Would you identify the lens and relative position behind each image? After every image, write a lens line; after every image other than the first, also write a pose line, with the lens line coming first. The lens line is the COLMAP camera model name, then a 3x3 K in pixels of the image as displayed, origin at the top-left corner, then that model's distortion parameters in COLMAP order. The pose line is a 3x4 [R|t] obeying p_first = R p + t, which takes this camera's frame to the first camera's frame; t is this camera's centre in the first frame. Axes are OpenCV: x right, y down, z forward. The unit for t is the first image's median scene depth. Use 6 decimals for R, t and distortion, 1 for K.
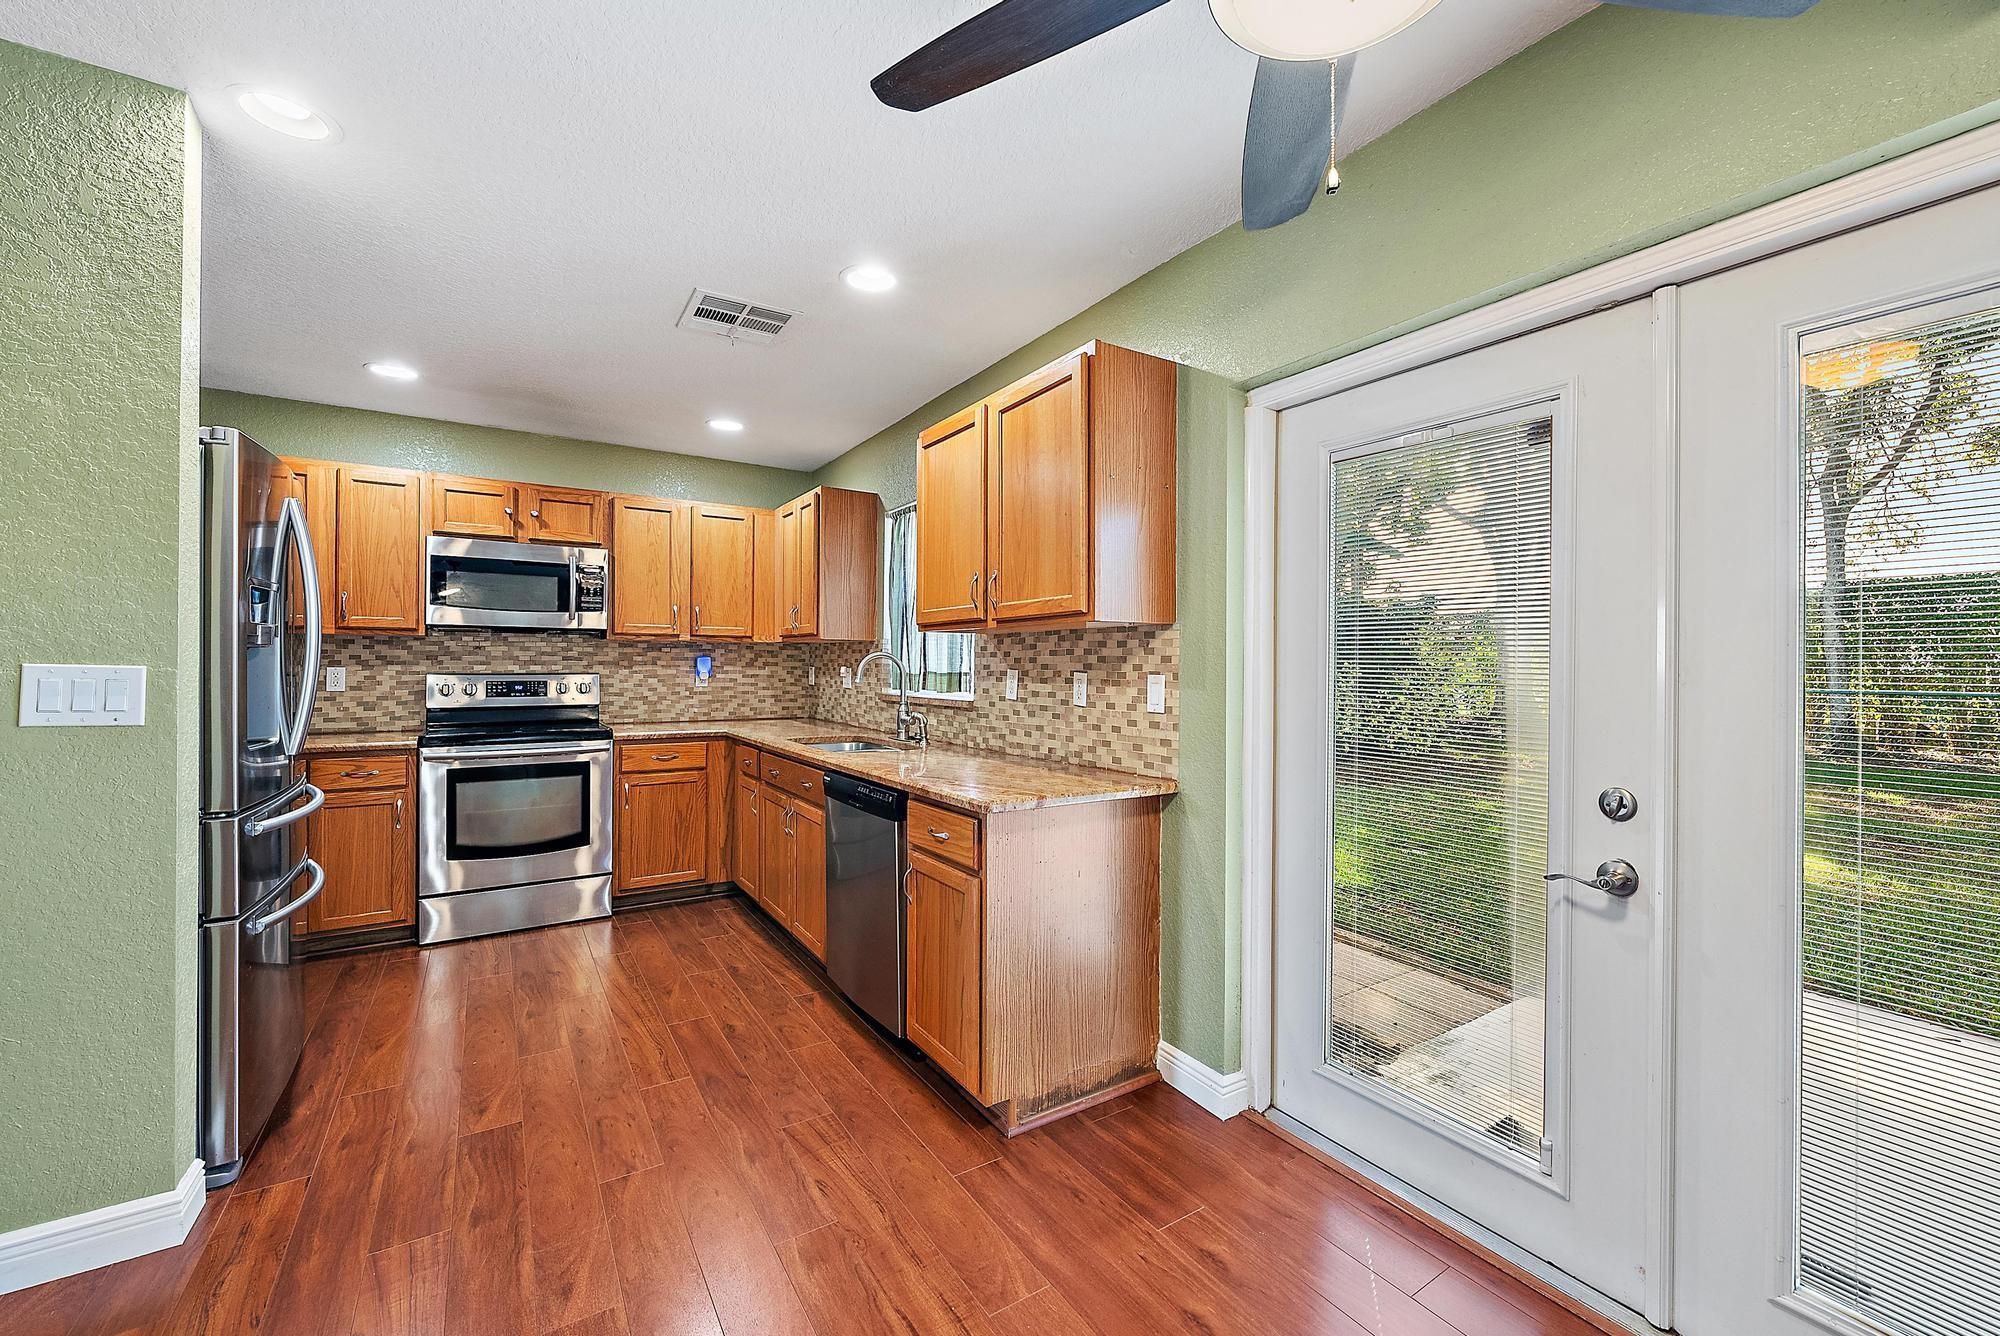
lens RADIAL K [[786.7, 0, 1008.5], [0, 786.7, 663.5], [0, 0, 1]] dist [-0.002138, 0.000510]
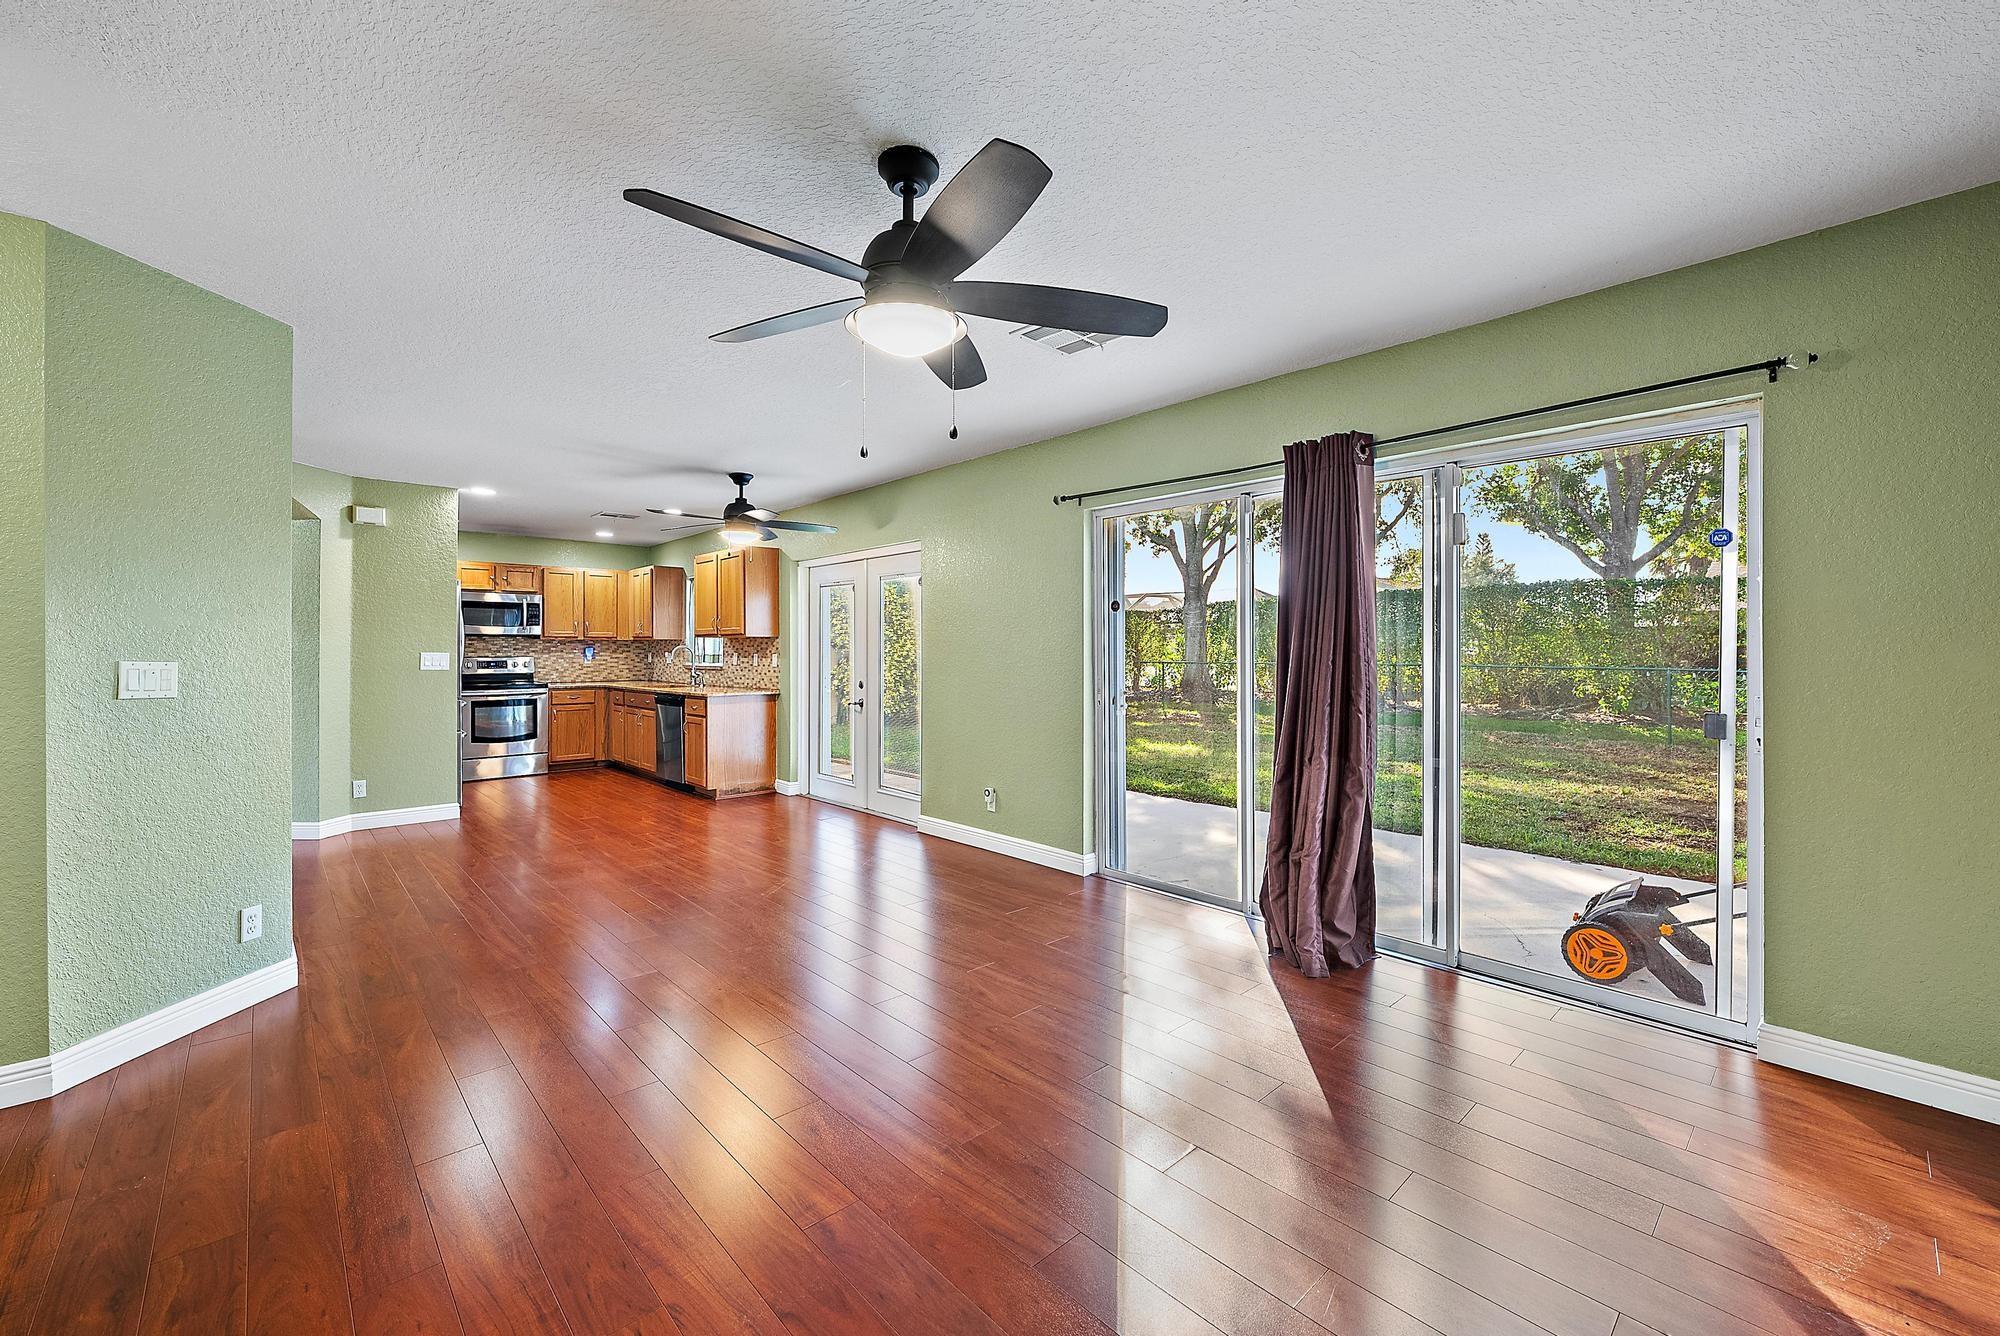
lens RADIAL K [[786.7, 0, 998.9], [0, 786.7, 651.4], [0, 0, 1]] dist [-0.002138, 0.000510]
pose [[0.985313, -0.006176, 0.170648, 0.341416], [0.005761, 0.999979, 0.002924, 0.000755], [-0.170663, -0.001898, 0.985328, -1.349854]]
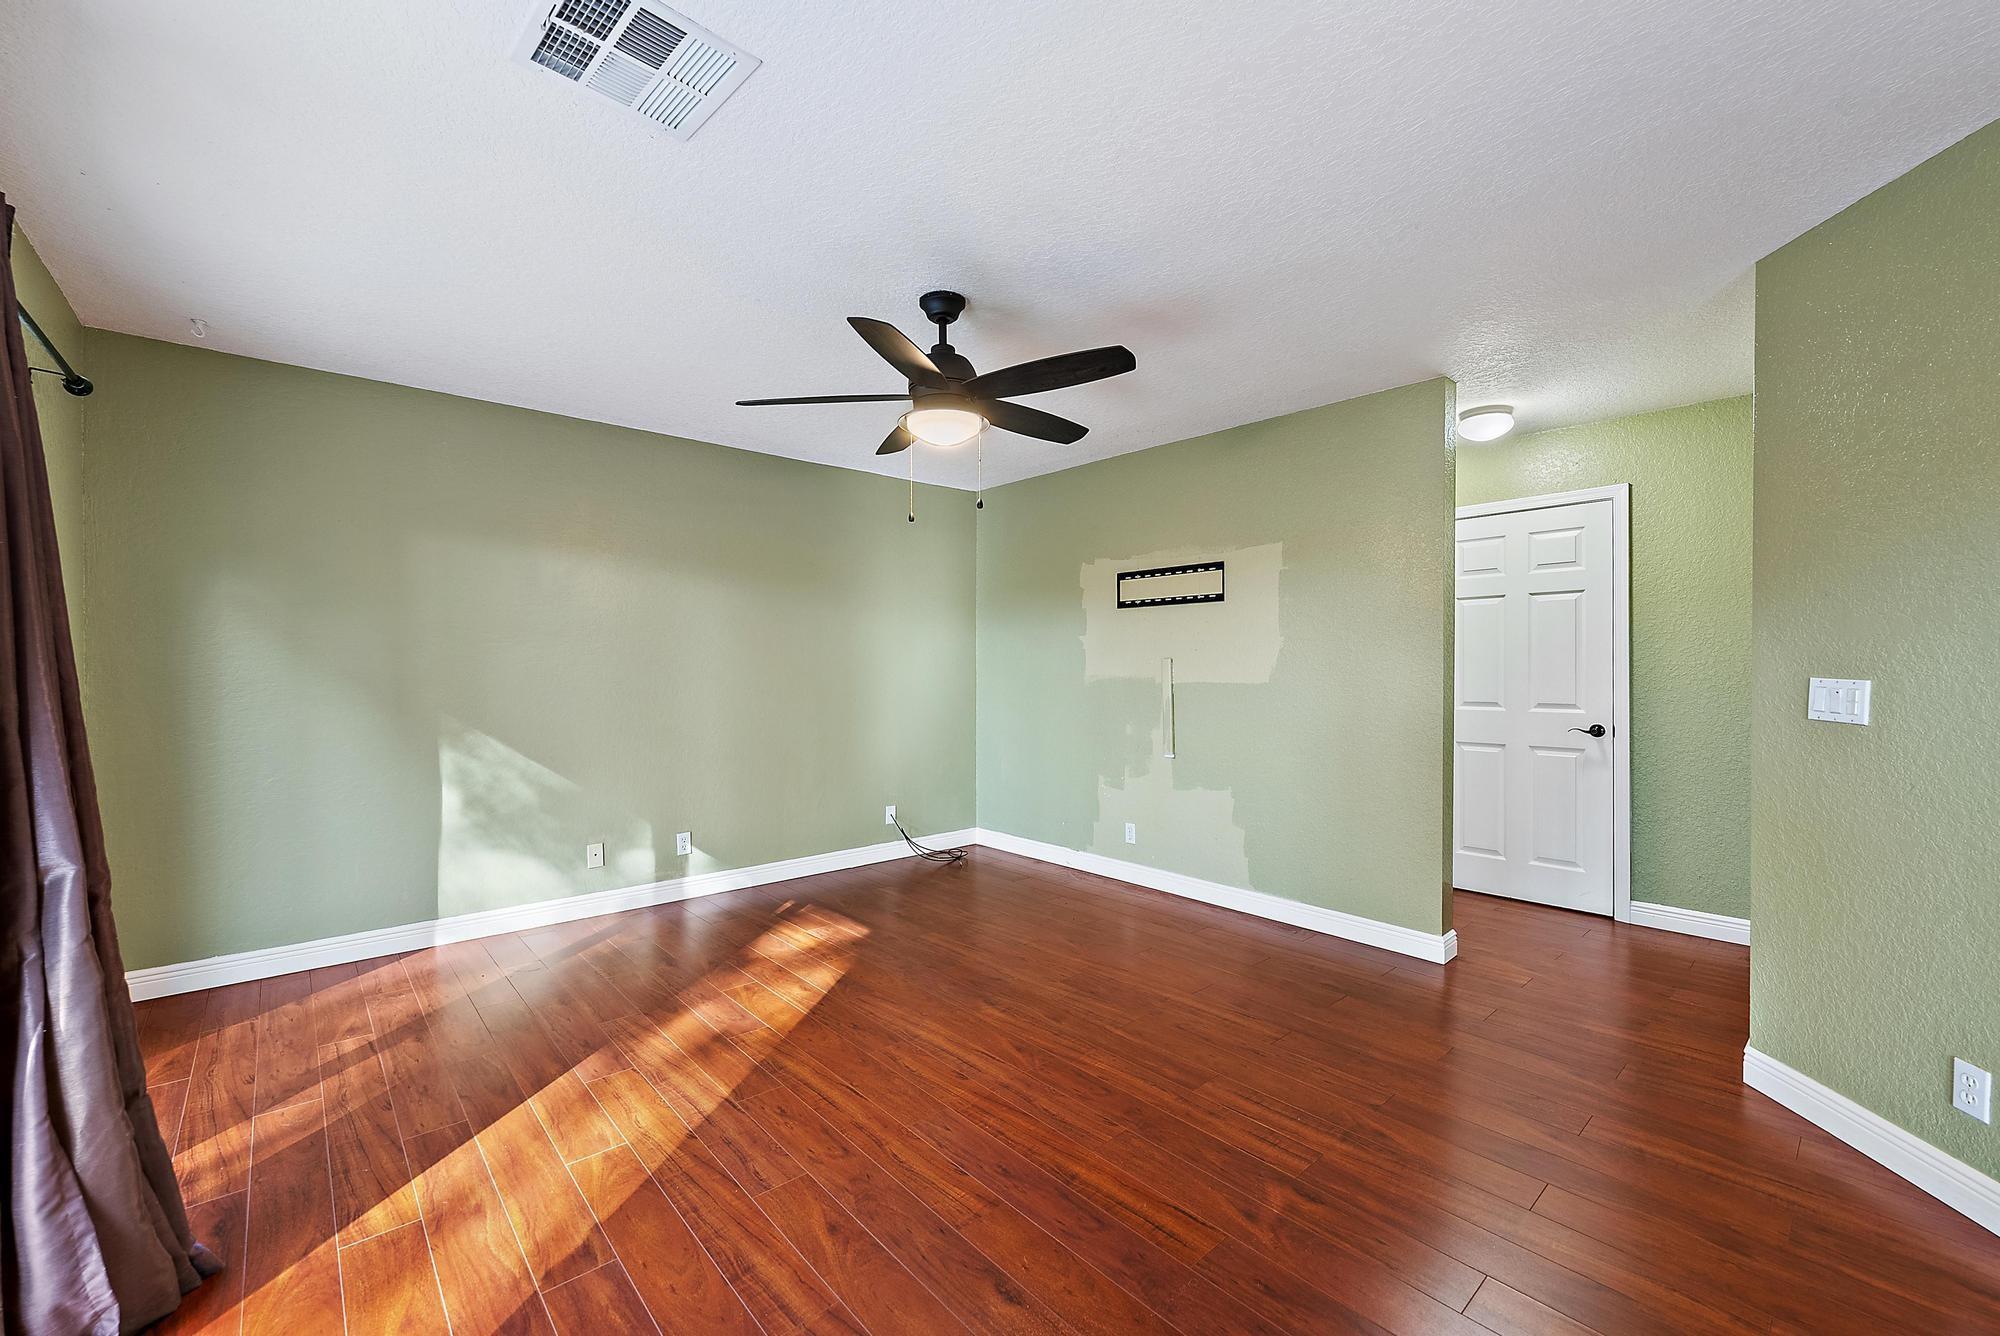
lens RADIAL K [[786.7, 0, 999.2], [0, 786.7, 668.1], [0, 0, 1]] dist [-0.002138, 0.000510]
pose [[-0.987945, -0.007732, -0.154609, 0.432979], [-0.006519, 0.999944, -0.008349, 0.007956], [0.154665, -0.007240, -0.987940, -0.080866]]
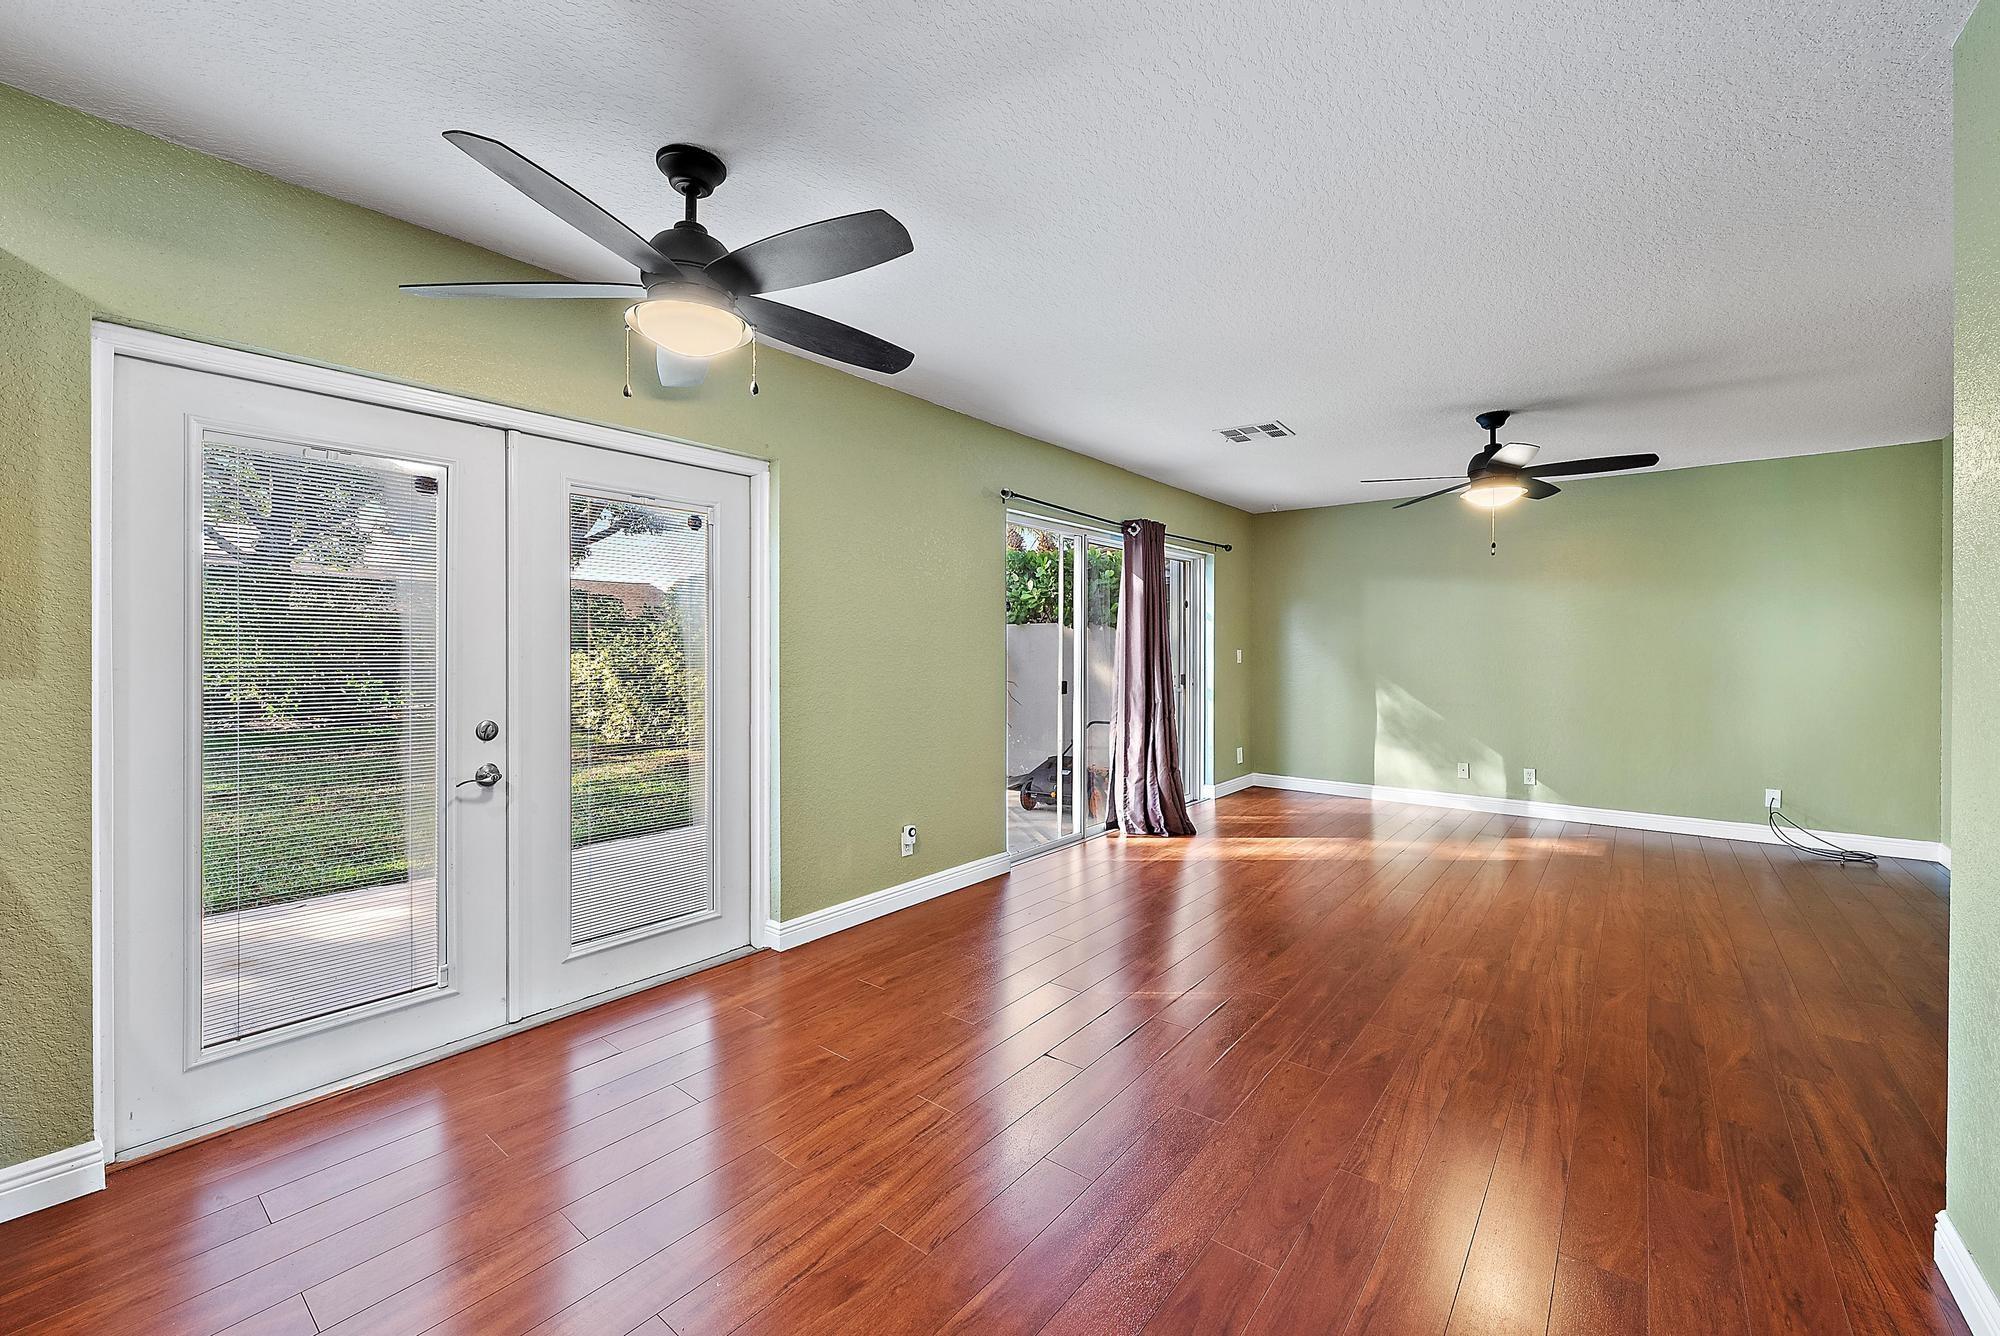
lens RADIAL K [[786.7, 0, 1009.6], [0, 786.7, 658.8], [0, 0, 1]] dist [-0.002138, 0.000510]
pose [[-0.310296, -0.018019, 0.950469, -0.490287], [-0.004699, 0.999837, 0.017421, -0.002478], [-0.950628, 0.000940, -0.310331, 0.204409]]
